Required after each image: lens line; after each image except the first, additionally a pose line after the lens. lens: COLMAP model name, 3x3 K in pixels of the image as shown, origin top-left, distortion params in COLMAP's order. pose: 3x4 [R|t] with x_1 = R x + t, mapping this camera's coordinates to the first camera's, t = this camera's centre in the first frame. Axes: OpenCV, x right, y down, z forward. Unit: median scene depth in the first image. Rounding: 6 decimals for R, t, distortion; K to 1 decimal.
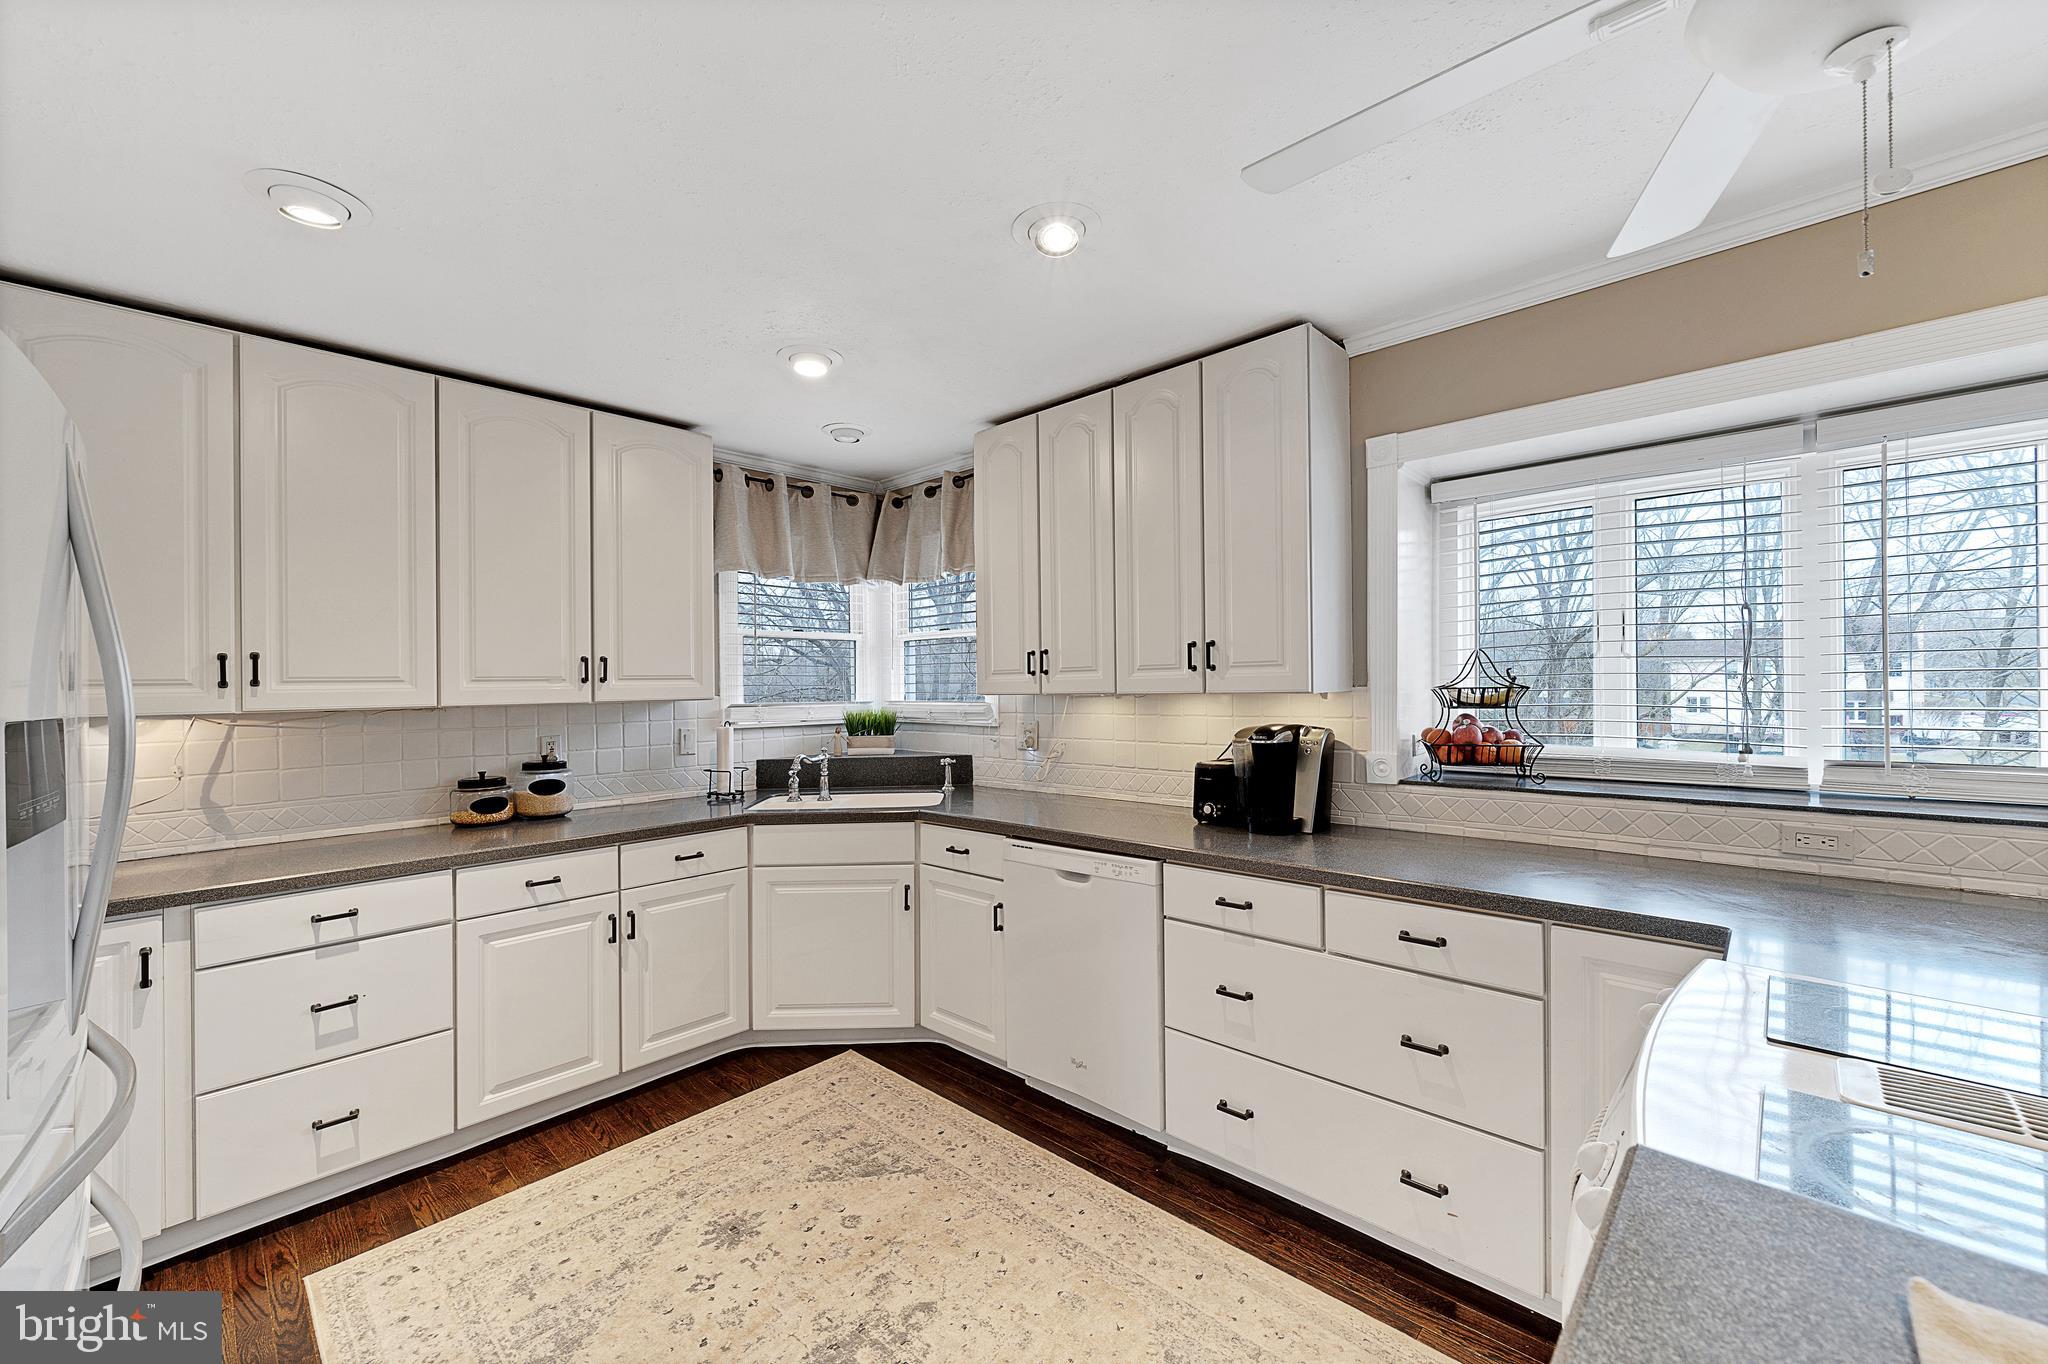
lens RADIAL K [[815.6, 0, 1024.0], [0, 815.6, 682.0], [0, 0, 1]] dist [-0.000528, -0.000246]
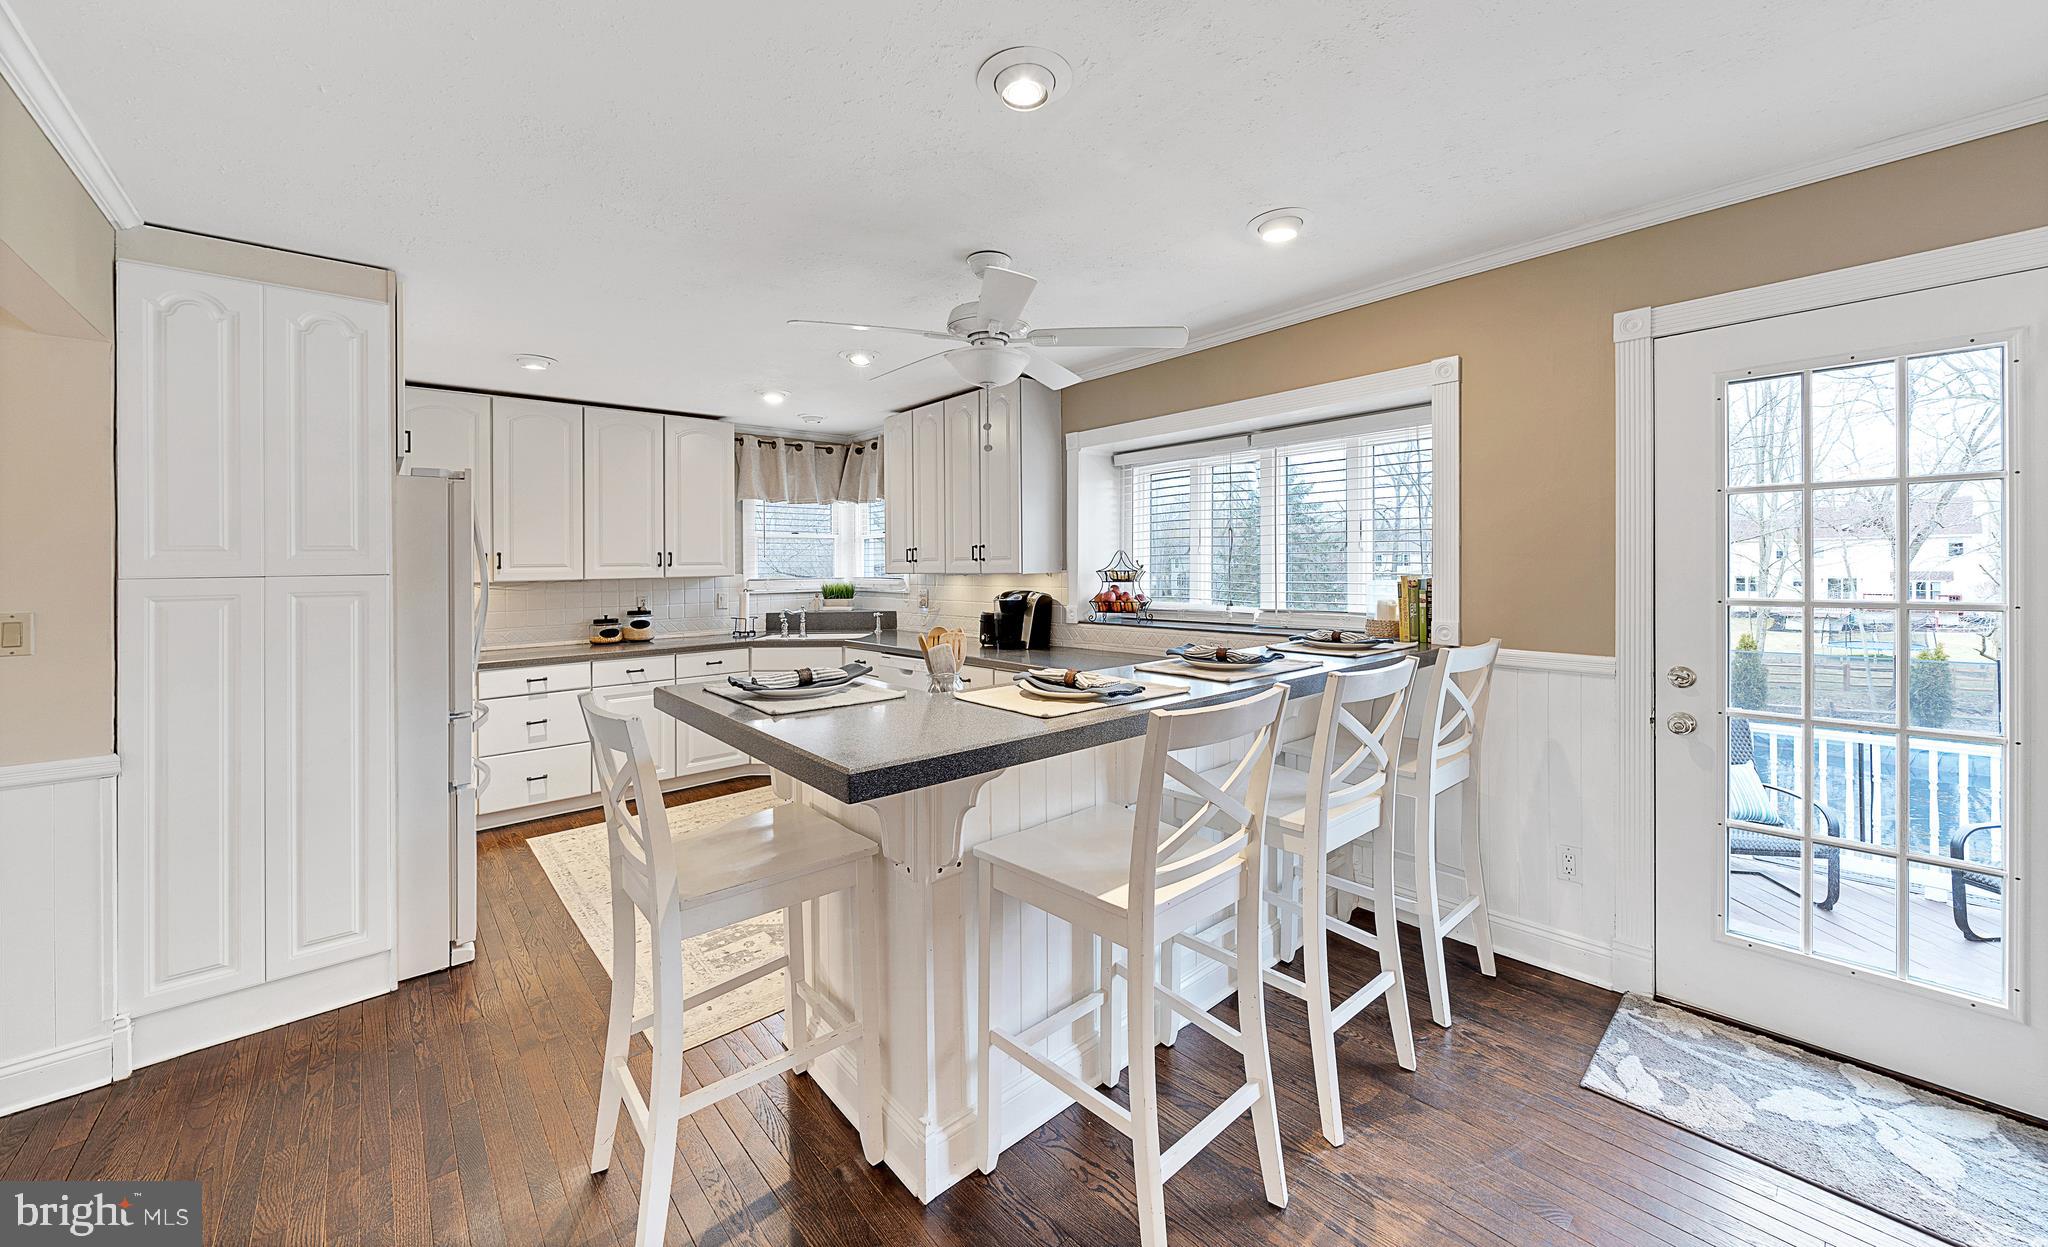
lens RADIAL K [[745.1, 0, 1017.9], [0, 745.1, 564.8], [0, 0, 1]] dist [-0.000501, 0.000144]
pose [[0.995985, 0.001488, -0.089503, 0.392684], [-0.001089, 0.999989, 0.004505, -0.011121], [0.089509, -0.004389, 0.995976, -0.562755]]
